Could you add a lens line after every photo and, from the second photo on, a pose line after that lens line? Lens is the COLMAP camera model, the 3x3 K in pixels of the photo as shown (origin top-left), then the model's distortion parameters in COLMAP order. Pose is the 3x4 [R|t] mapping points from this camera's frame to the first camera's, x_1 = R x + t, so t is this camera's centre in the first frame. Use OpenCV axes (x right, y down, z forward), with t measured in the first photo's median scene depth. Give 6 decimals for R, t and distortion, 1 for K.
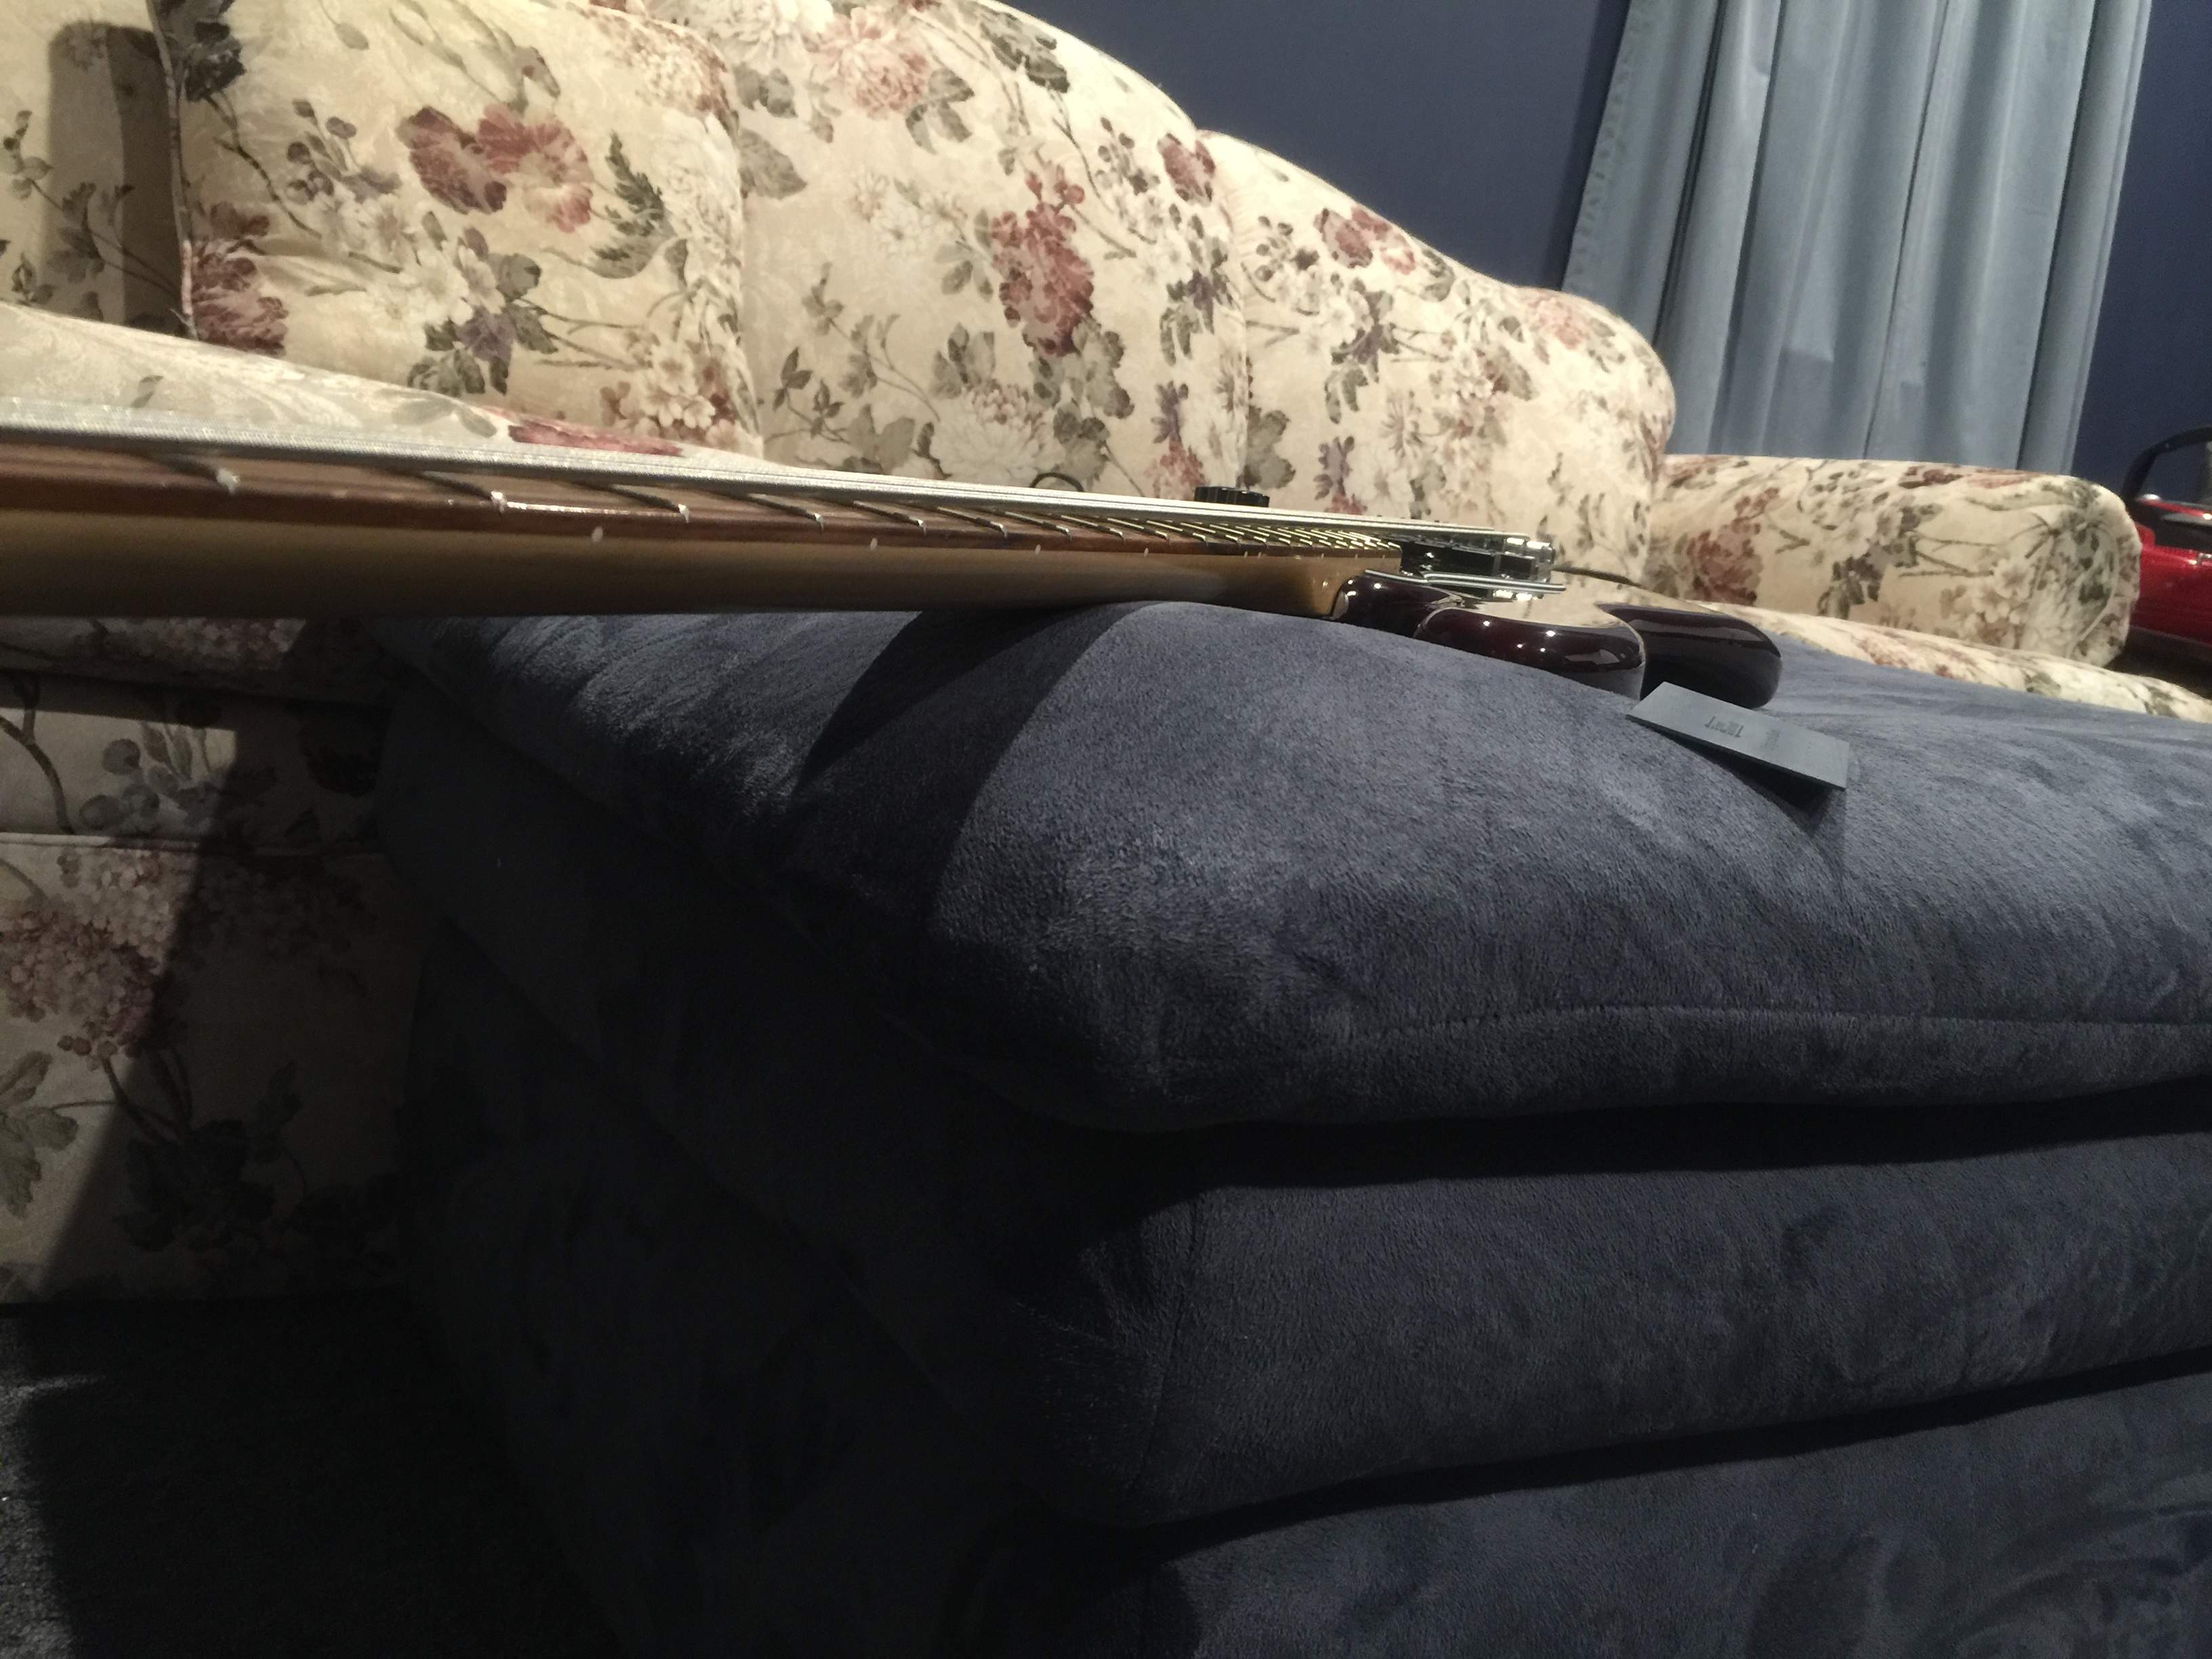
lens RADIAL K [[1882.4, 0, 1073.8], [0, 1882.4, 828.8], [0, 0, 1]] dist [0.092710, -0.148341]
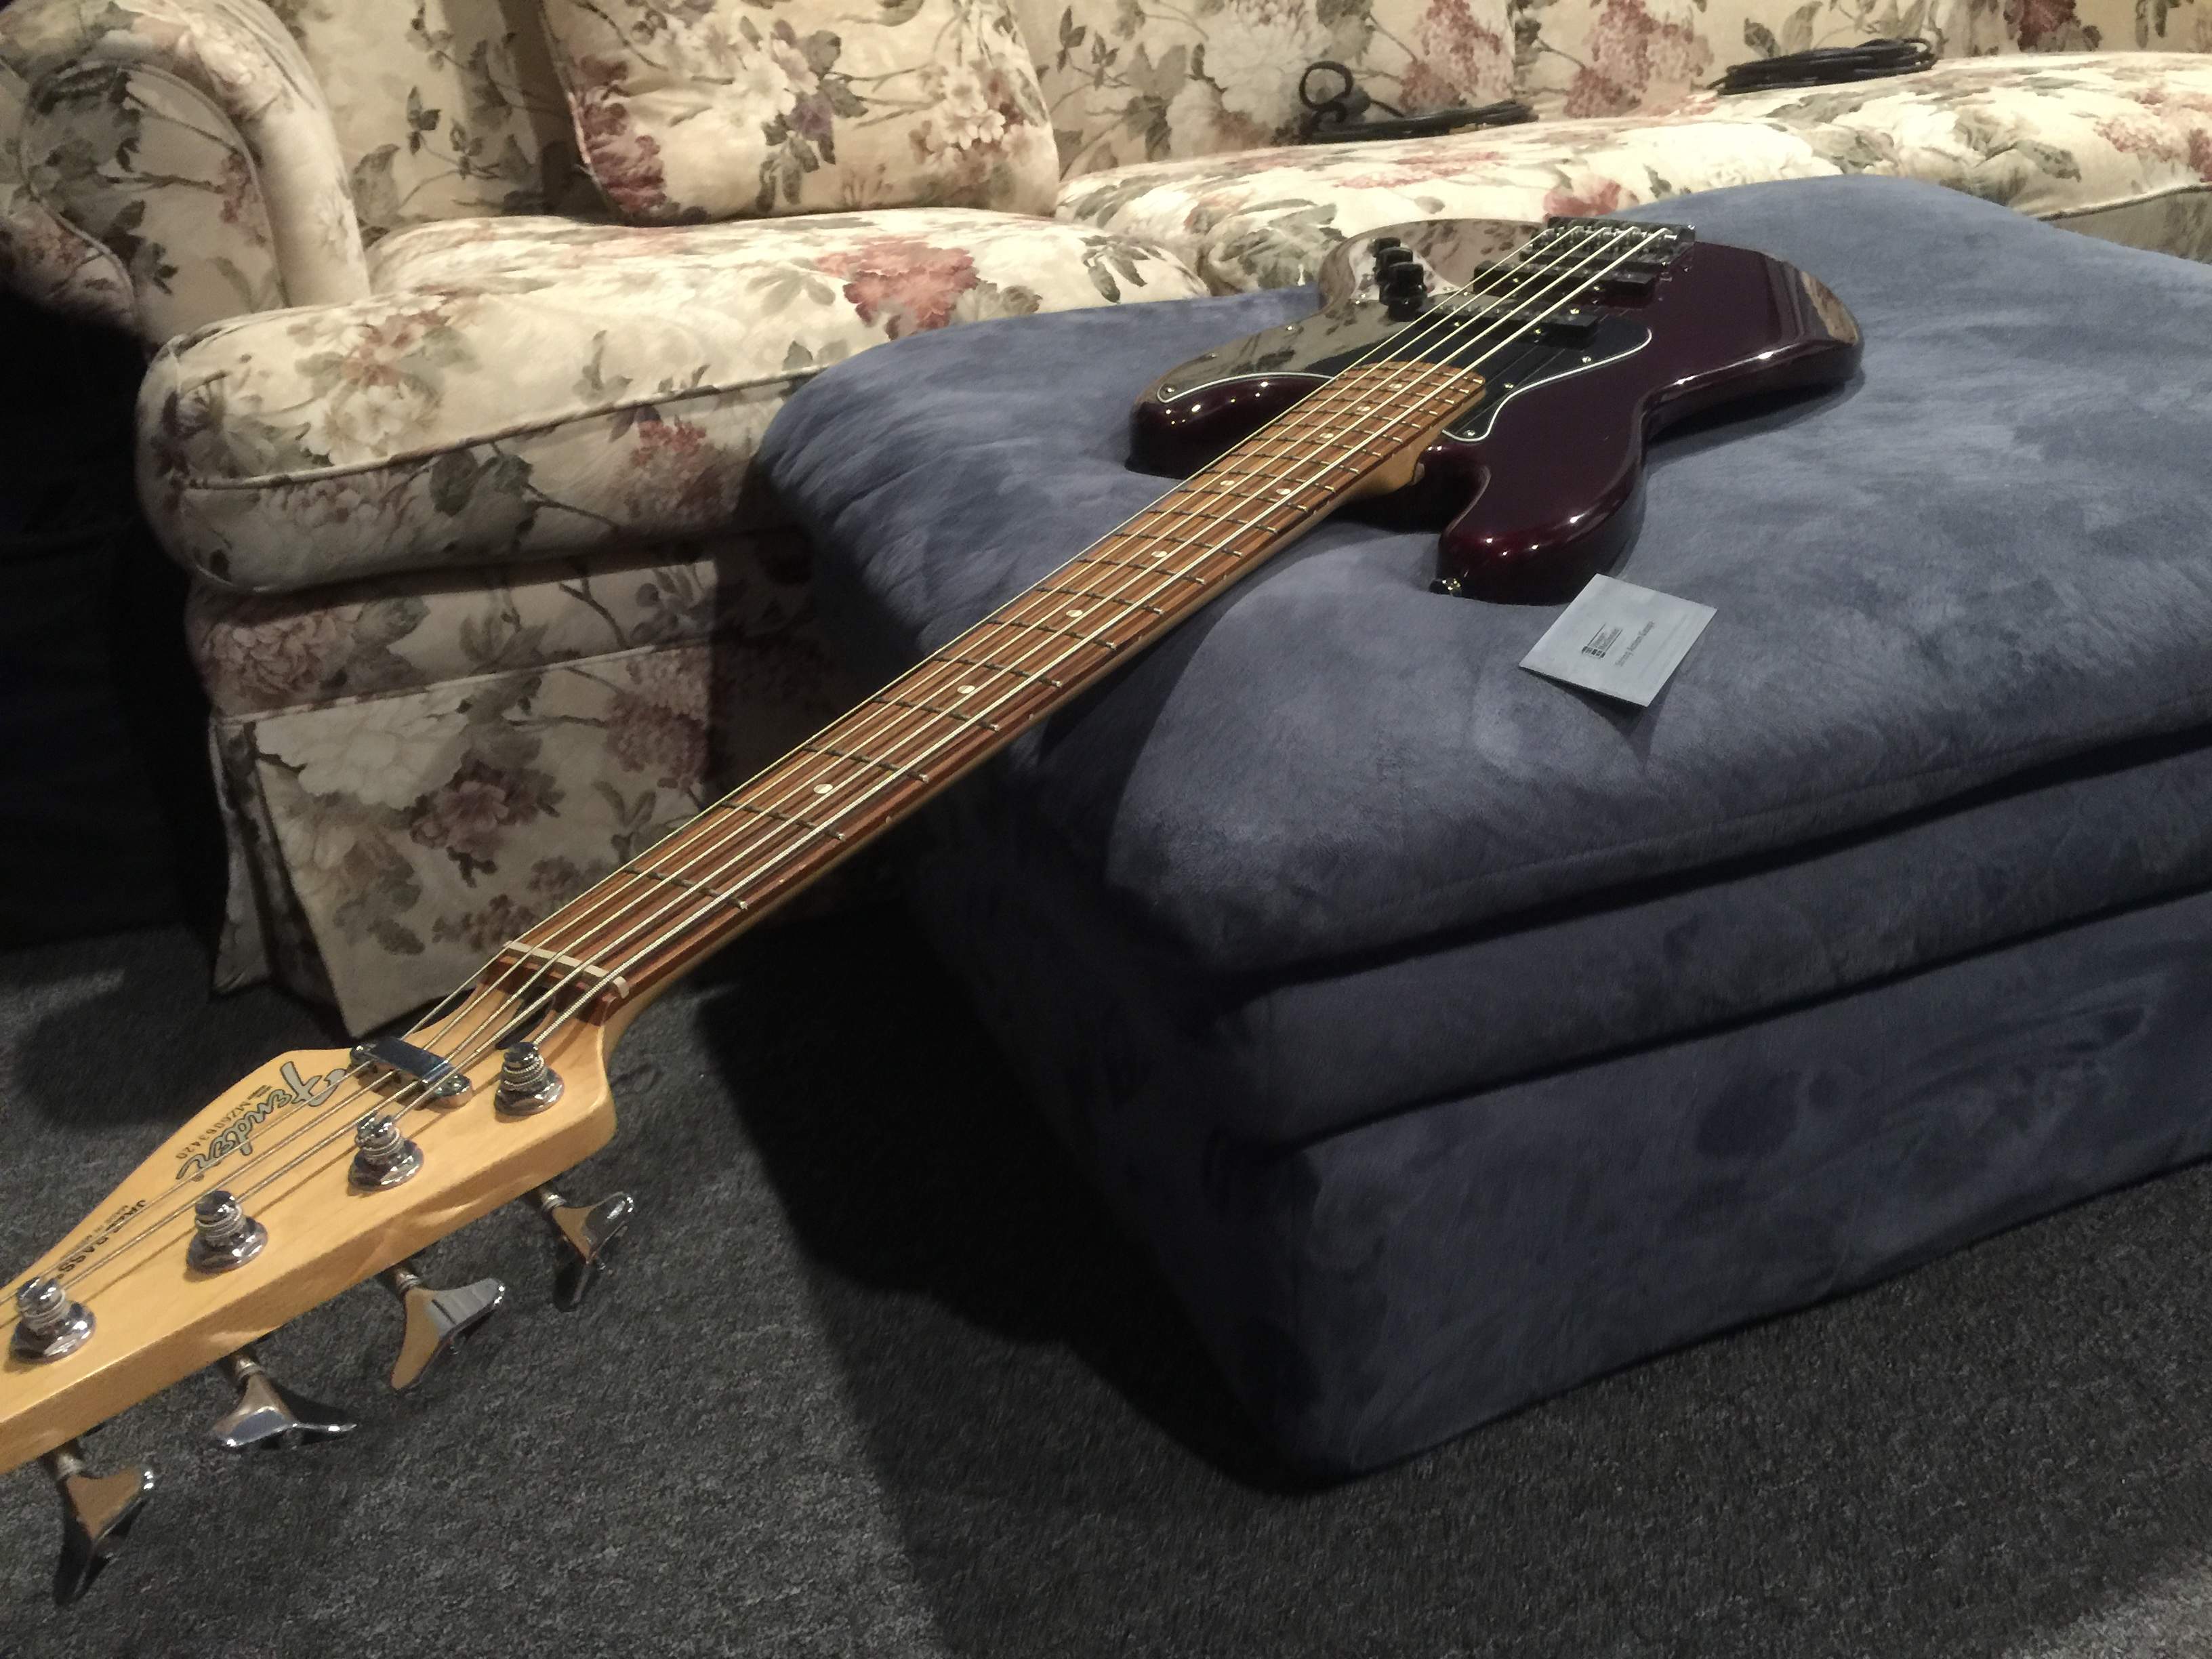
lens RADIAL K [[1882.4, 0, 1073.8], [0, 1882.4, 828.8], [0, 0, 1]] dist [0.092710, -0.148341]
pose [[0.959983, -0.101810, -0.260897, 0.120202], [0.181616, 0.935452, 0.303223, -0.175657], [0.213186, -0.338472, 0.916509, -0.219759]]
